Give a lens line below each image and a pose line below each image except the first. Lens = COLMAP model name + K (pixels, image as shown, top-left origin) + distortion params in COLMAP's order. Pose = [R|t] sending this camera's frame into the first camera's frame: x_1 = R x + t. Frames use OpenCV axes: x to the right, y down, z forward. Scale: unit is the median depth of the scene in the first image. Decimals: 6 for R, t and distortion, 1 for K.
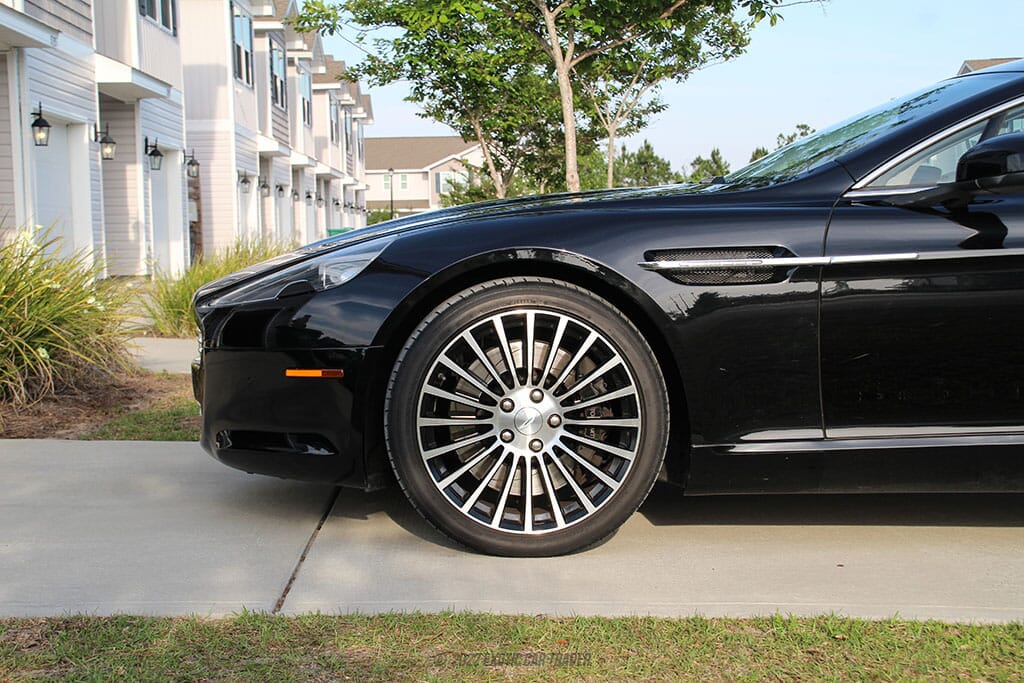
lens RADIAL K [[1794.0, 0, 515.8], [0, 1794.0, 342.9], [0, 0, 1]] dist [0.193981, 0.000000]
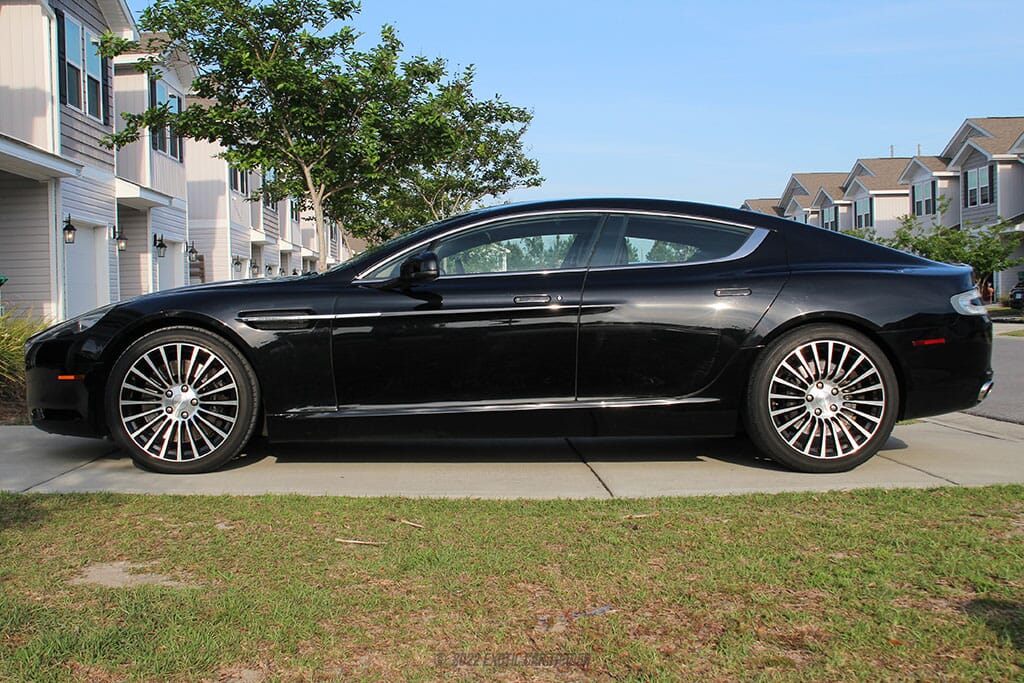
lens RADIAL K [[1369.3, 0, 507.7], [0, 1369.3, 343.1], [0, 0, 1]] dist [-0.110366, 0.000000]
pose [[0.999715, -0.003930, 0.023529, 0.317375], [0.004610, 0.999571, -0.028938, 0.024474], [-0.023405, 0.029039, 0.999304, -0.438257]]
